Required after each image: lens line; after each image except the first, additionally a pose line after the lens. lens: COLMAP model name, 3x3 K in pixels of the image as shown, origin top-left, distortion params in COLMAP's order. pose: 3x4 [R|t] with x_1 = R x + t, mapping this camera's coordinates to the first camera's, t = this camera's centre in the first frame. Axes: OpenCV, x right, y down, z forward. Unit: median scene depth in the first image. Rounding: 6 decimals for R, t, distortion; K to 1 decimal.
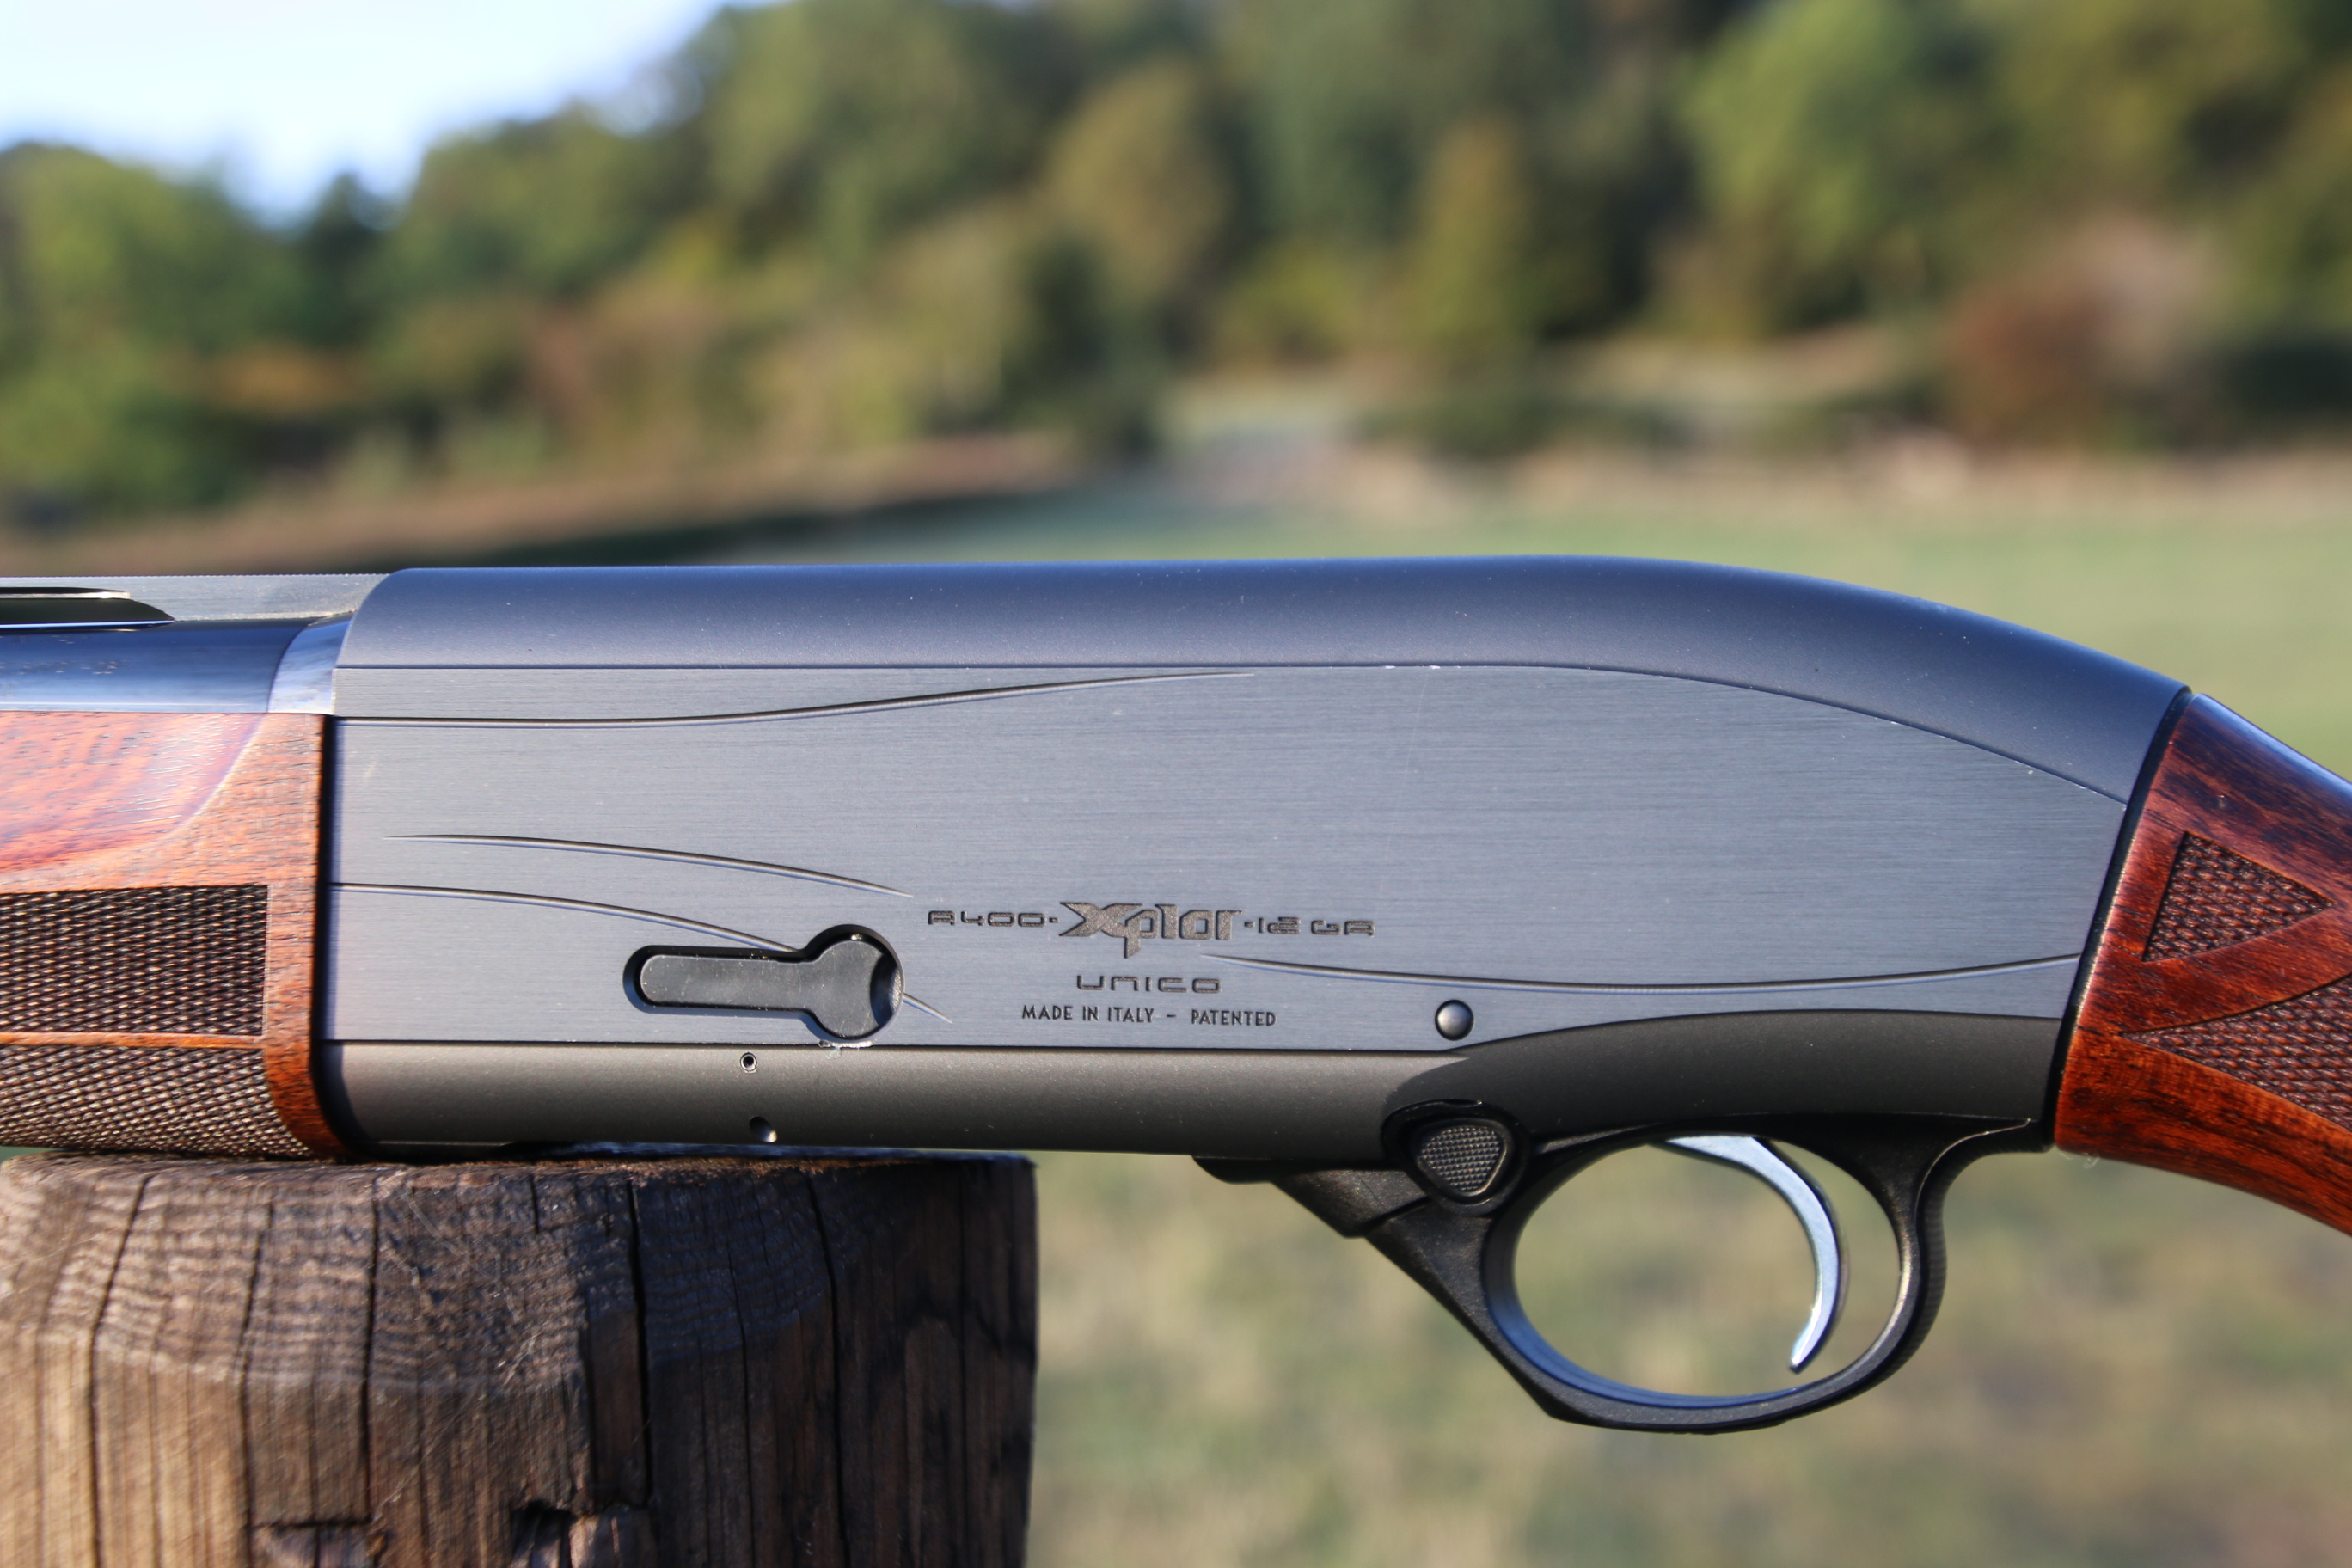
lens RADIAL K [[3719.3, 0, 1290.4], [0, 3719.3, 925.4], [0, 0, 1]] dist [0.176766, 0.333037]
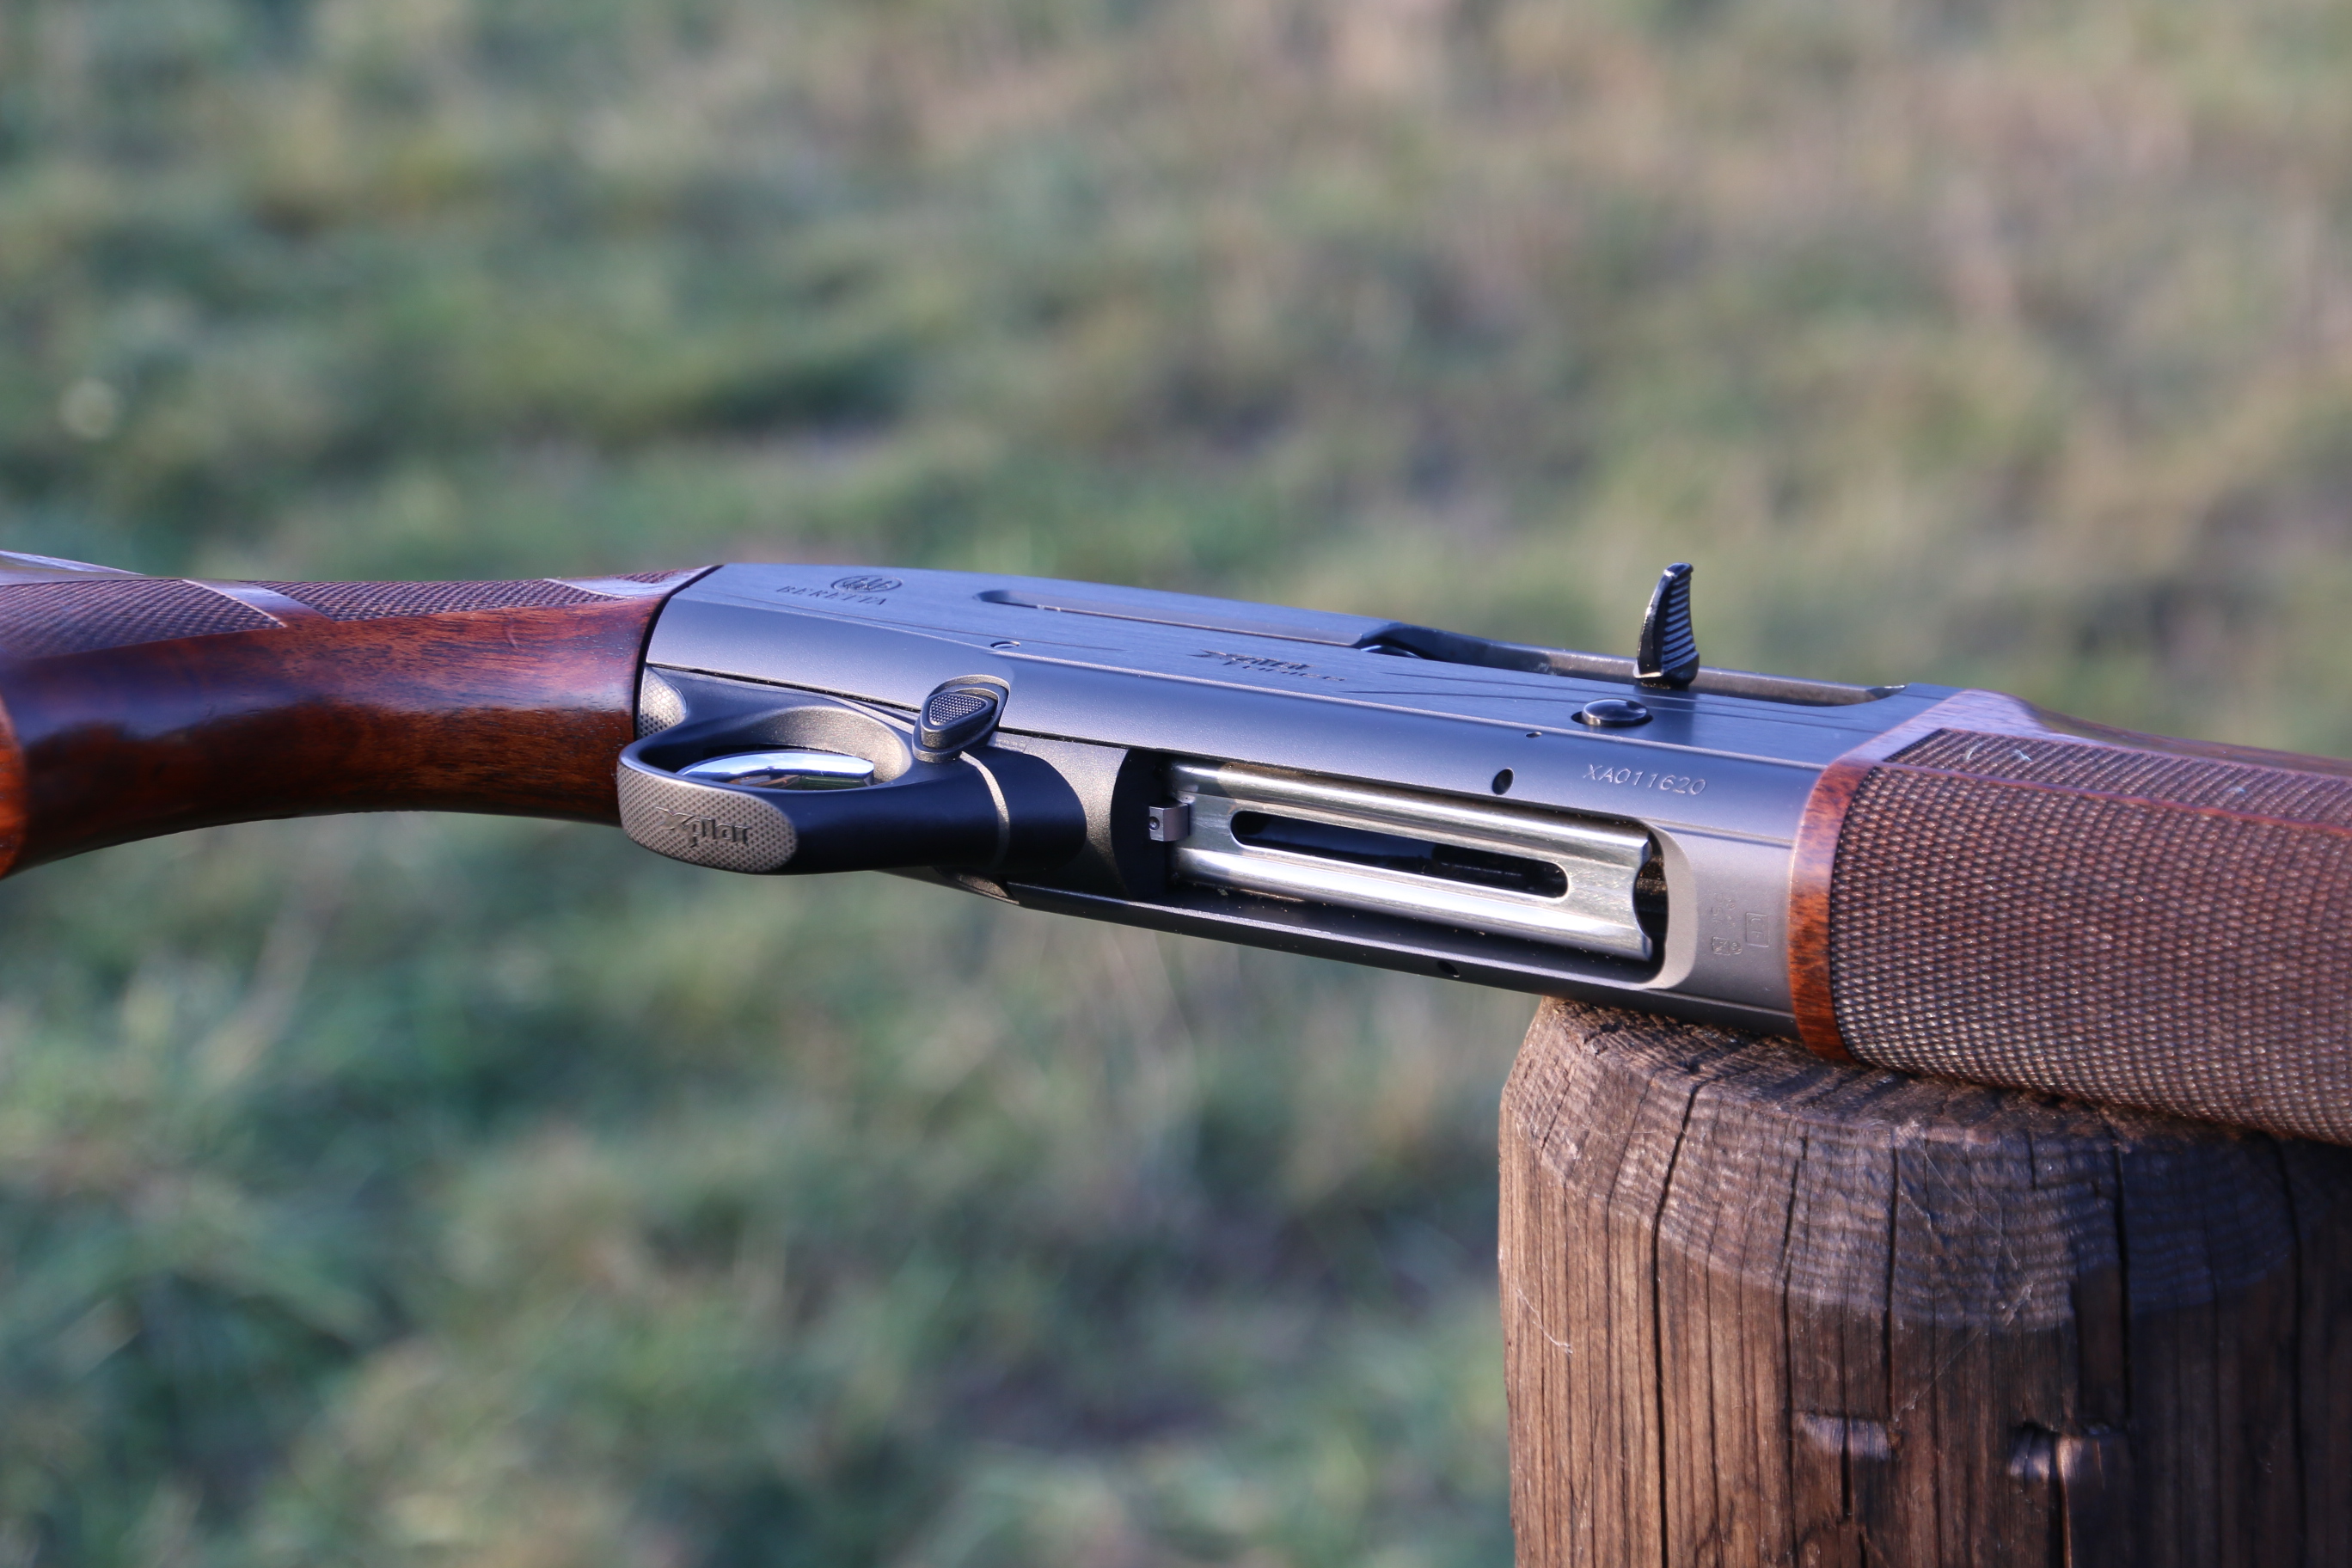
lens RADIAL K [[5845.9, 0, 1176.1], [0, 5845.9, 816.7], [0, 0, 1]] dist [0.422336, 0.348915]
pose [[0.960498, 0.075464, -0.267860, 0.021475], [-0.004515, 0.966630, 0.256138, -0.485685], [0.278250, -0.244811, 0.928787, -0.711229]]
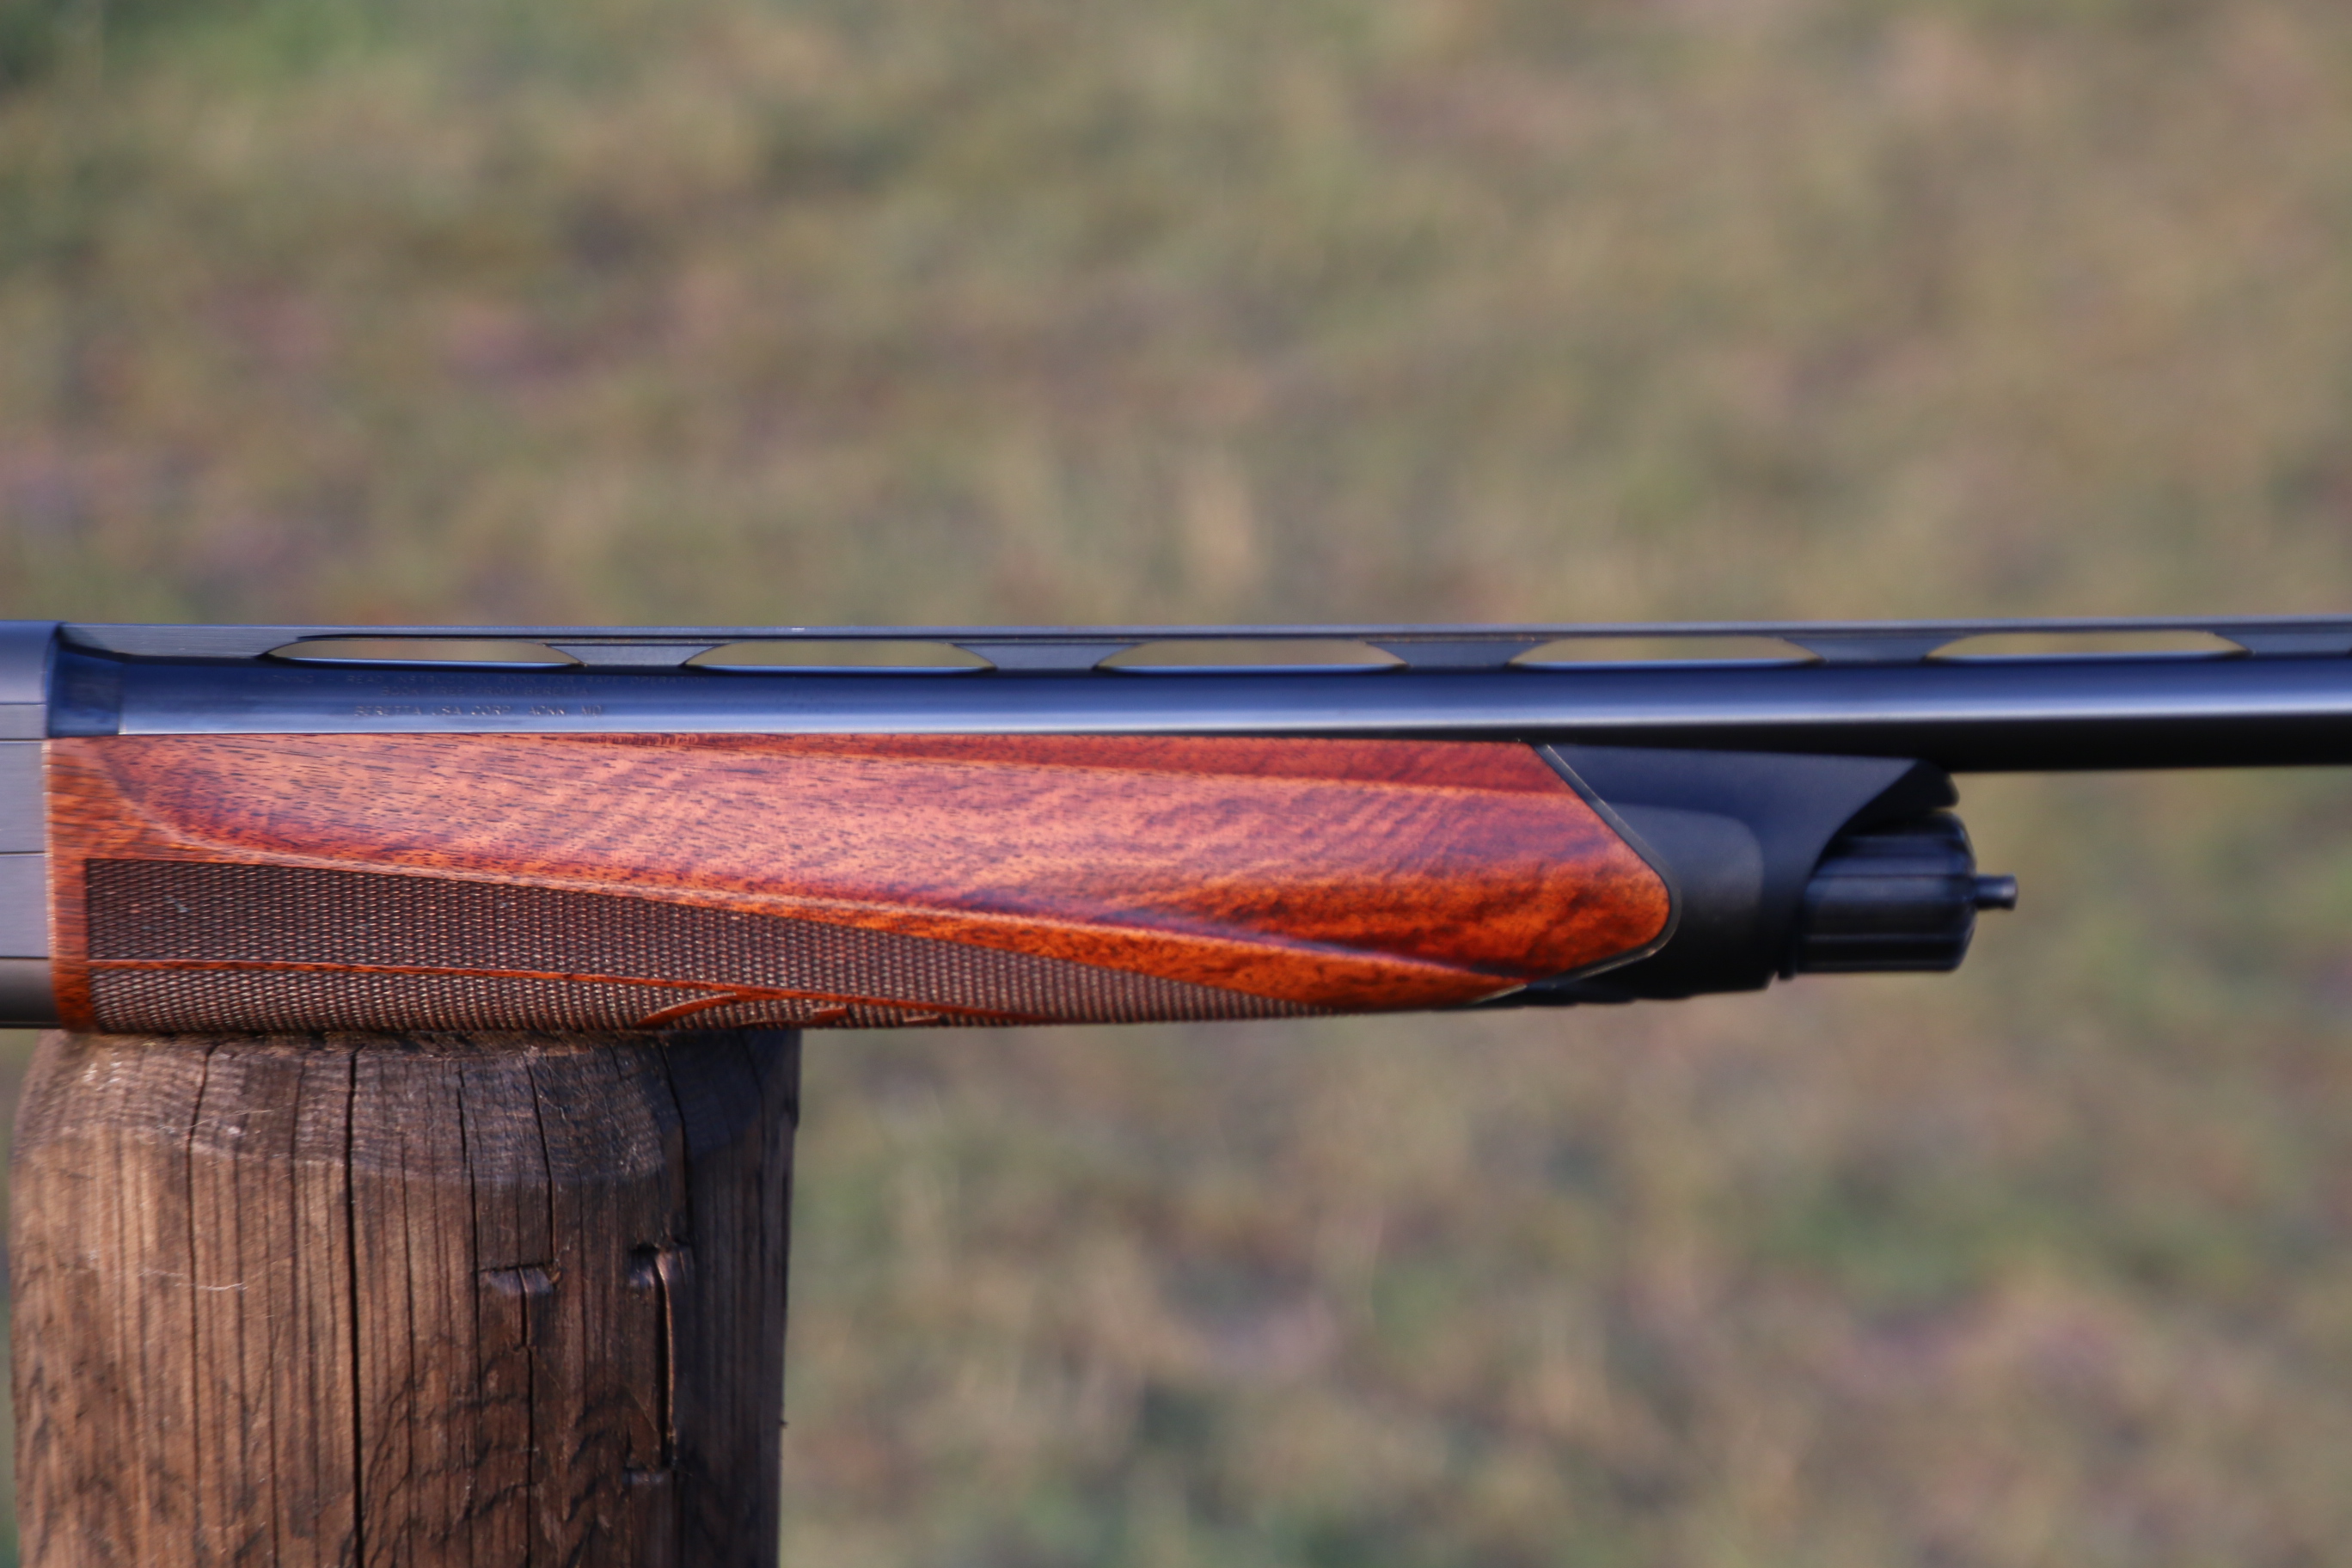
lens RADIAL K [[8227.0, 0, 1209.9], [0, 8227.0, 950.3], [0, 0, 1]] dist [1.202998, 0.550906]
pose [[0.883898, -0.061280, 0.463648, -1.609103], [-0.010130, 0.988637, 0.149980, -0.503588], [-0.467571, -0.137263, 0.873233, -2.186315]]
